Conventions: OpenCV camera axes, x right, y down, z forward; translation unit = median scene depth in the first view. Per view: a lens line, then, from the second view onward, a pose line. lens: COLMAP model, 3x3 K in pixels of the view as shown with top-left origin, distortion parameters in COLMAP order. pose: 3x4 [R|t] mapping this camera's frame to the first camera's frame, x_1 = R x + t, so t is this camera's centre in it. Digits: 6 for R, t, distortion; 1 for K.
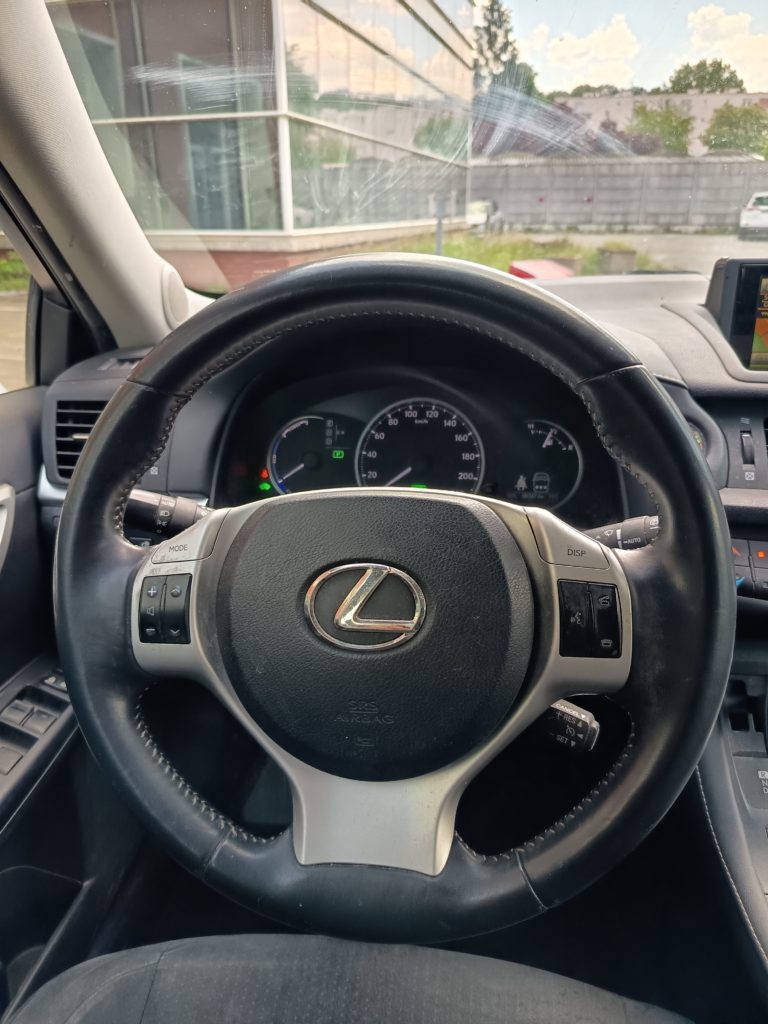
lens RADIAL K [[723.4, 0, 387.7], [0, 723.4, 517.3], [0, 0, 1]] dist [-0.001299, -0.005269]
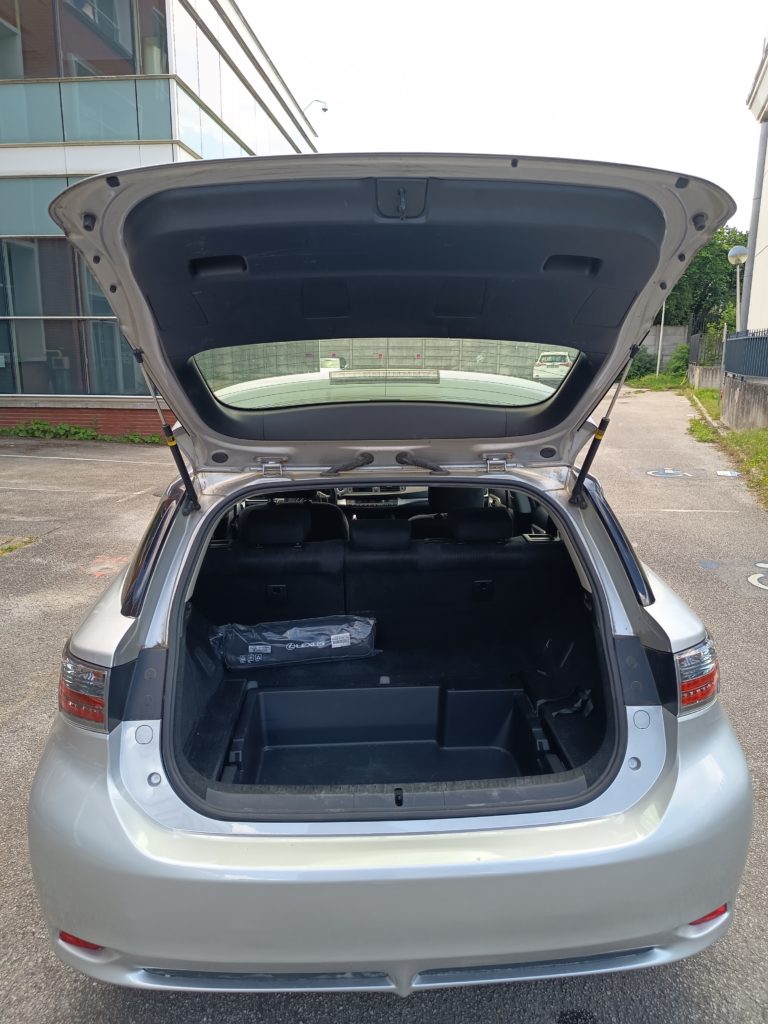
lens RADIAL K [[696.0, 0, 381.5], [0, 696.0, 514.0], [0, 0, 1]] dist [0.046051, -0.049614]
pose [[0.983097, -0.036583, 0.179396, -0.376085], [0.067112, 0.983638, -0.167188, 1.079250], [-0.170345, 0.176402, 0.969466, -4.664112]]
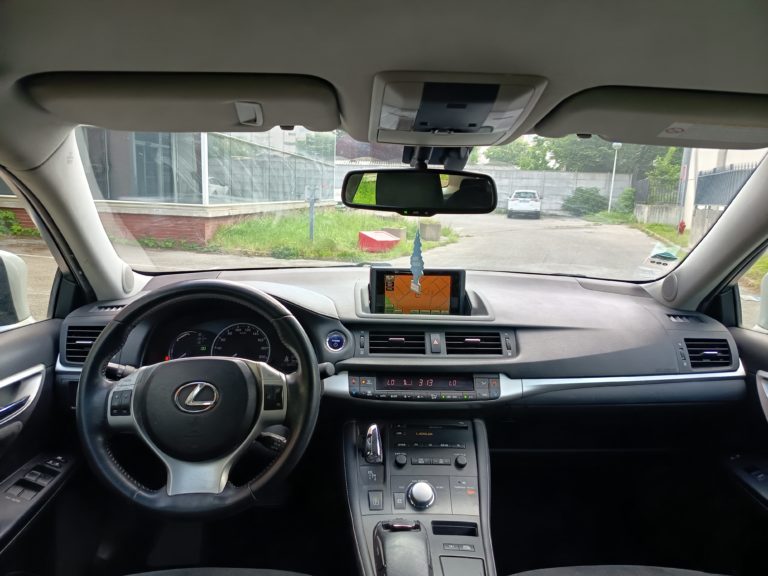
lens RADIAL K [[522.9, 0, 384.0], [0, 522.9, 288.0], [0, 0, 1]] dist [0.152116, -0.290475]
pose [[0.981716, 0.007282, 0.190212, 0.164005], [0.034307, 0.976136, -0.214434, 0.099679], [-0.187234, 0.217039, 0.958038, -0.707744]]
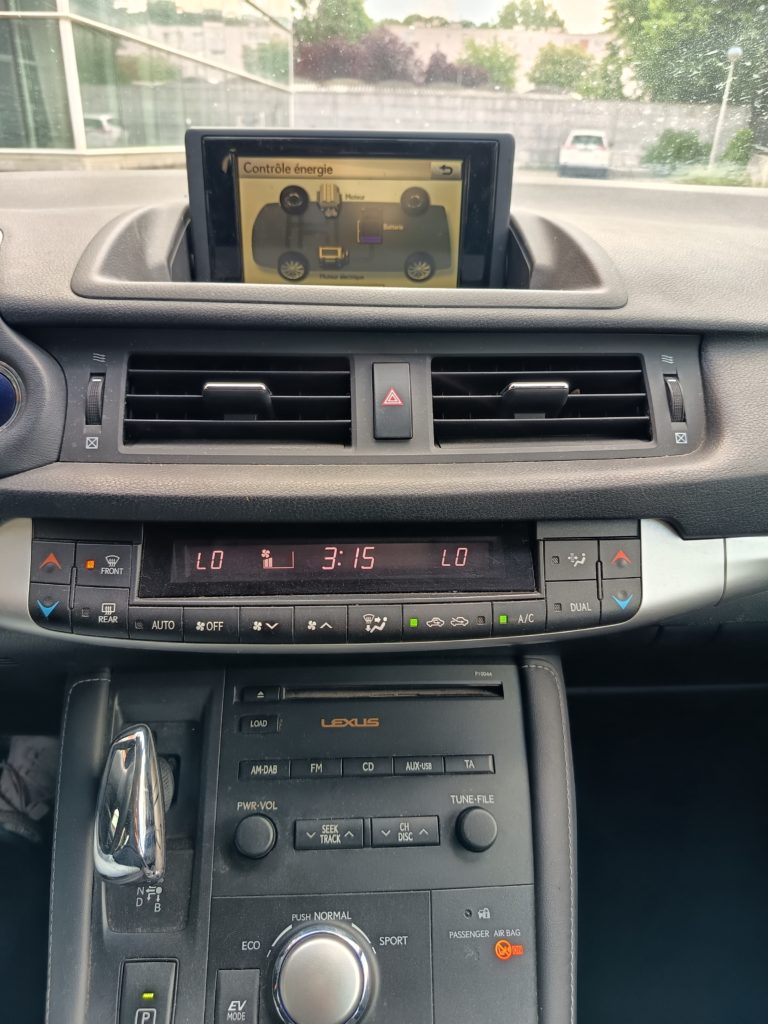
lens RADIAL K [[718.8, 0, 381.3], [0, 718.8, 503.6], [0, 0, 1]] dist [0.027051, -0.036902]
pose [[0.980156, -0.056440, 0.190022, 0.498354], [0.044061, 0.996660, 0.068751, -0.029742], [-0.193268, -0.059014, 0.979370, 0.264480]]
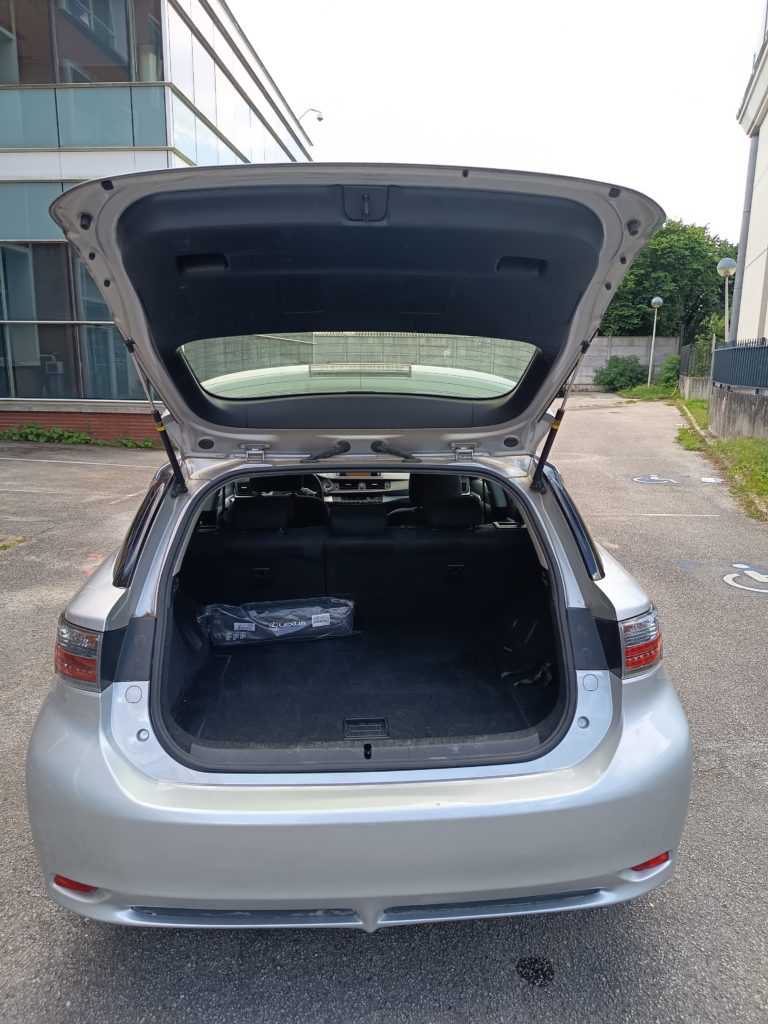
lens RADIAL K [[695.4, 0, 385.7], [0, 695.4, 522.3], [0, 0, 1]] dist [0.048888, -0.054607]
pose [[0.980692, -0.031593, 0.192990, -0.338498], [0.064566, 0.983834, -0.167039, 1.218511], [-0.184592, 0.176275, 0.966878, -4.856449]]
